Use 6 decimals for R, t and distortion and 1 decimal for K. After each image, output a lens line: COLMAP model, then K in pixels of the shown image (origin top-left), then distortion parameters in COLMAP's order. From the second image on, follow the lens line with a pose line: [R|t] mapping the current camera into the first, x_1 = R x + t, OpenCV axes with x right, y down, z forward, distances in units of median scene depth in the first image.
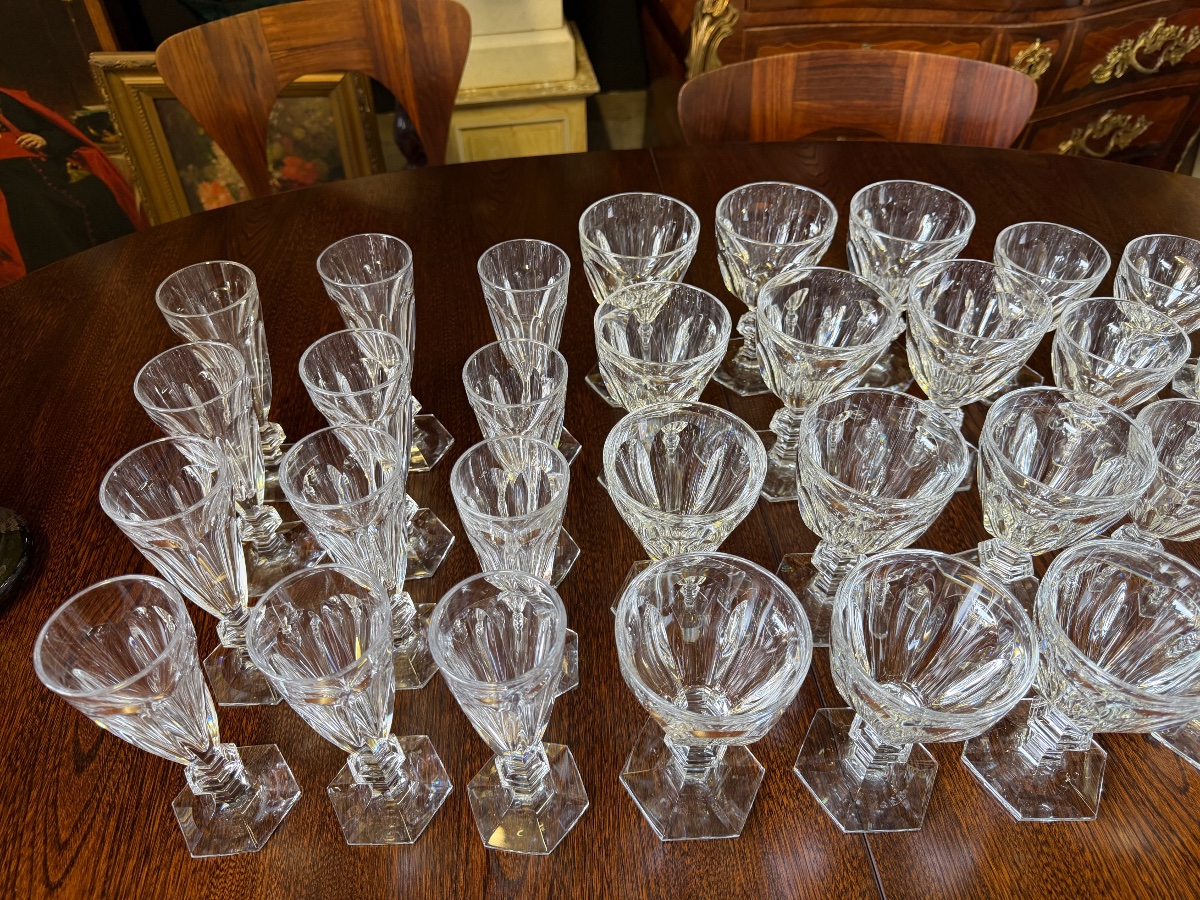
lens RADIAL K [[836.0, 0, 601.0], [0, 836.0, 451.3], [0, 0, 1]] dist [0.017256, -0.004830]
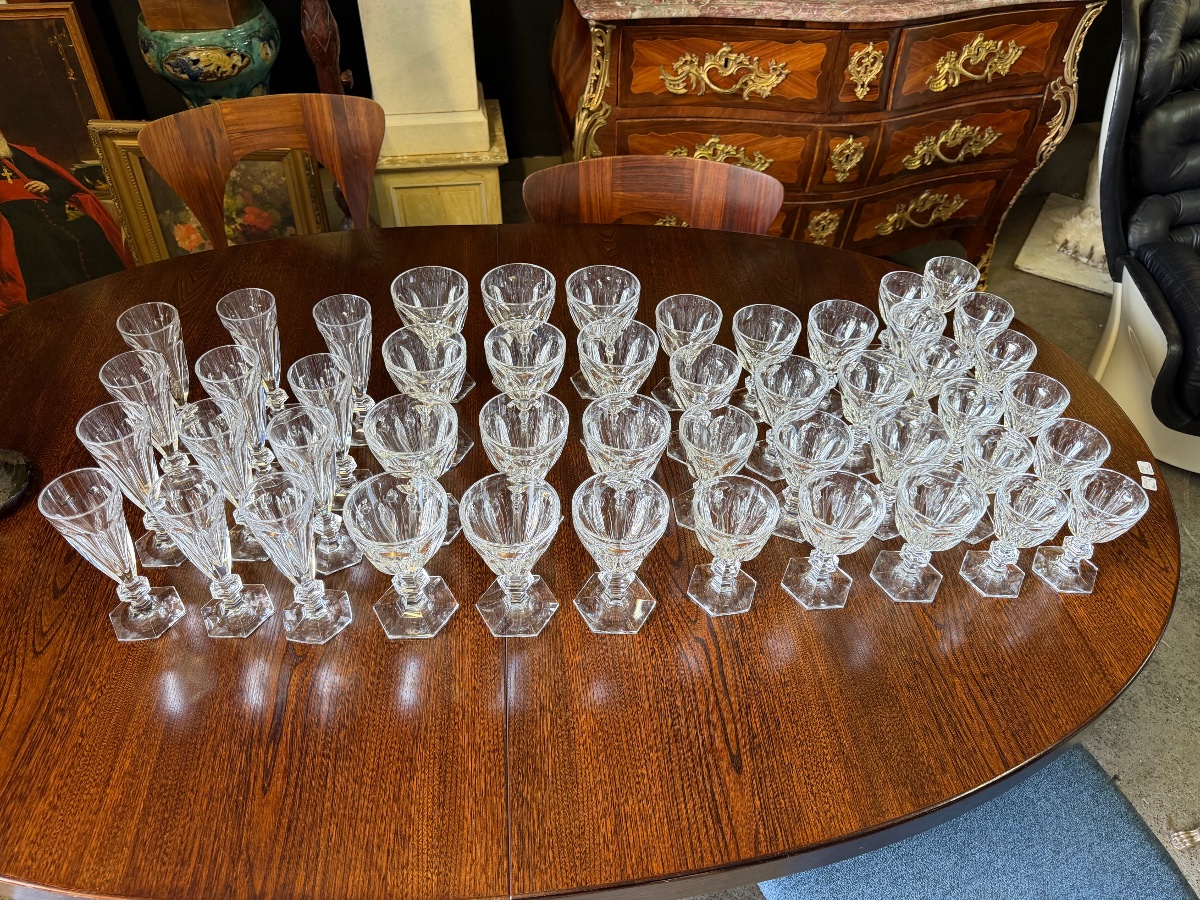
lens RADIAL K [[845.0, 0, 598.1], [0, 845.0, 452.5], [0, 0, 1]] dist [0.056289, -0.033661]
pose [[0.999496, 0.031670, 0.002138, 0.155633], [-0.031575, 0.998881, -0.035213, 0.037774], [-0.003251, 0.035128, 0.999378, -0.252496]]
